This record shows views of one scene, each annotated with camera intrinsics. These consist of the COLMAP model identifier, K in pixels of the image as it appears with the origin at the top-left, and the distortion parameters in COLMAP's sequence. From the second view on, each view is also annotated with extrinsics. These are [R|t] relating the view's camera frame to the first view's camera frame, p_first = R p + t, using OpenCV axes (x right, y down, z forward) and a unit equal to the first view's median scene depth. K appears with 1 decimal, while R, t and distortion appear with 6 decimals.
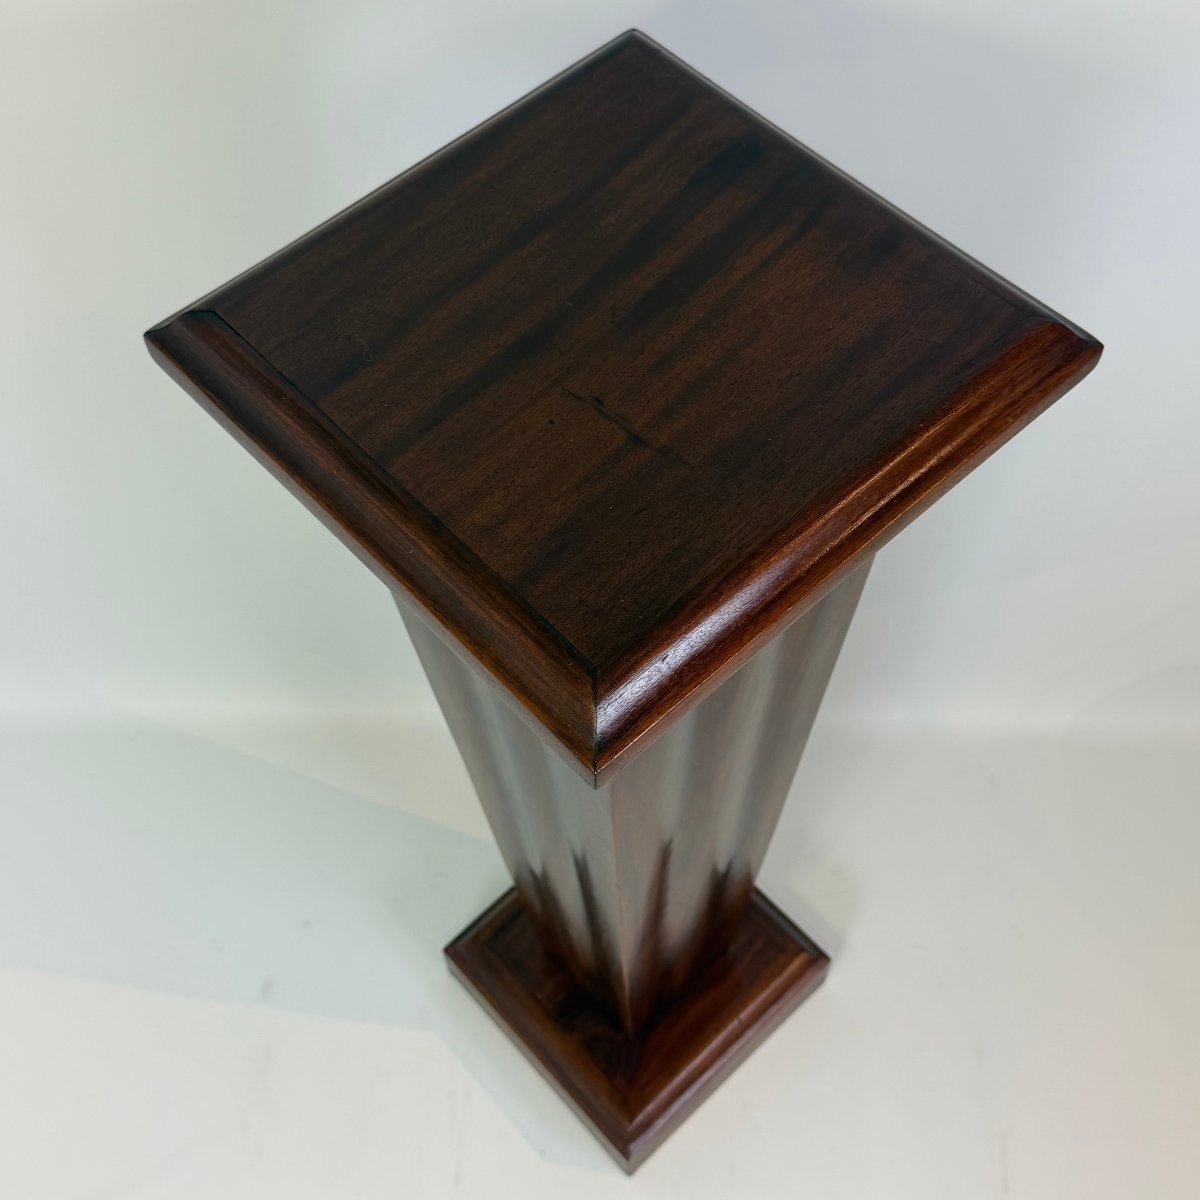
lens RADIAL K [[1496.6, 0, 600.0], [0, 1496.6, 600.0], [0, 0, 1]] dist [0.204836, -0.489193]
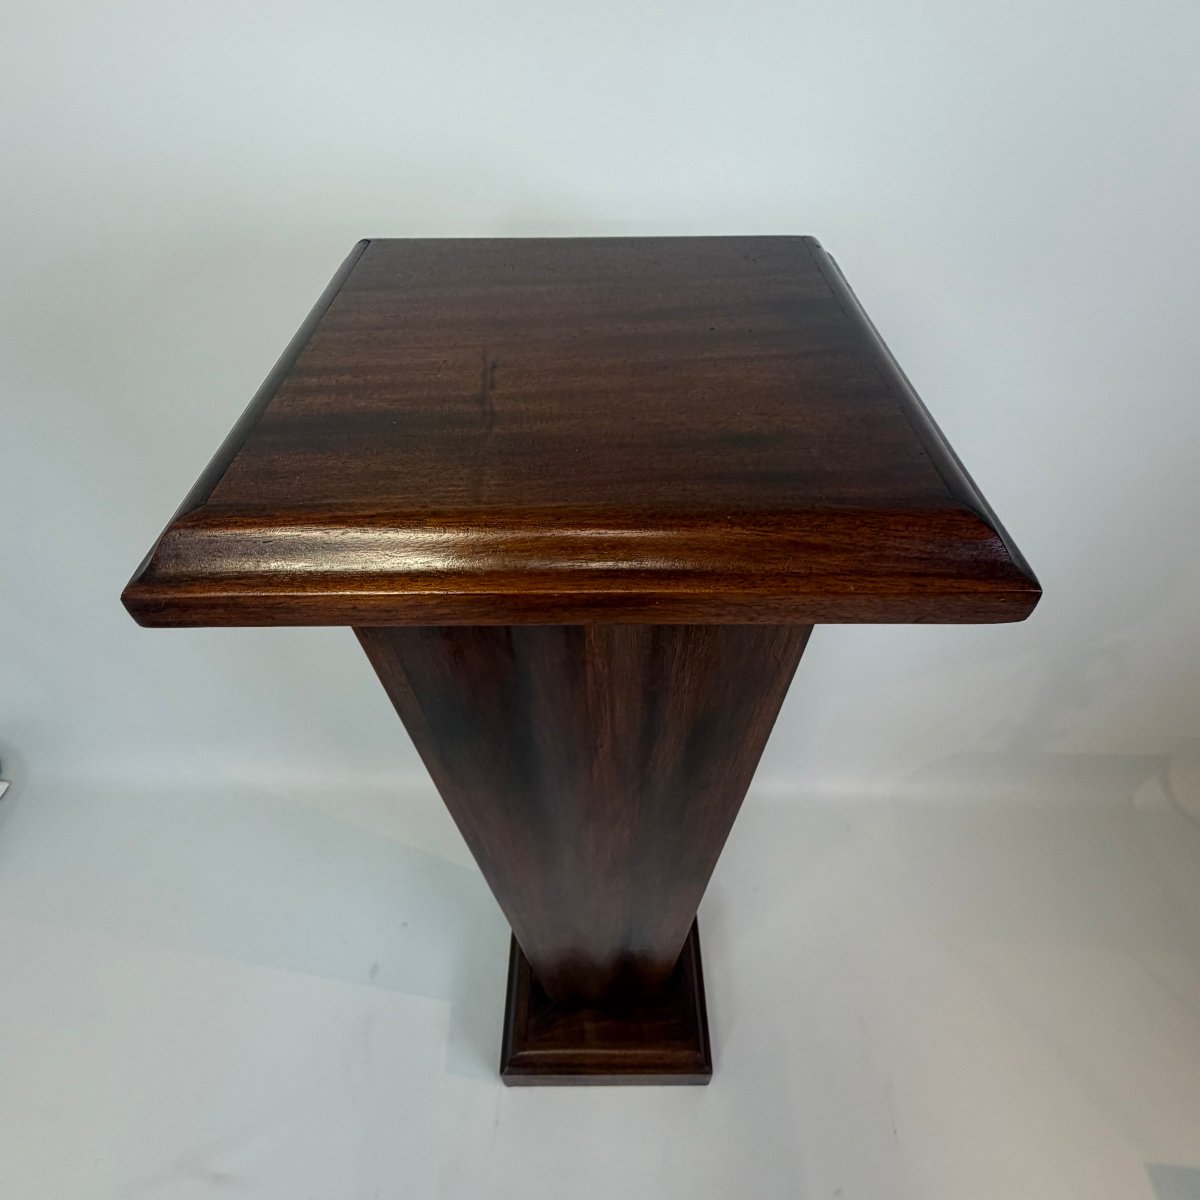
lens RADIAL K [[702.5, 0, 600.0], [0, 702.5, 600.0], [0, 0, 1]] dist [0.018228, 0.000263]
pose [[0.737706, 0.495367, -0.458695, 0.350046], [-0.578094, 0.814425, -0.050195, -0.021799], [0.348707, 0.302198, 0.887175, 0.651729]]
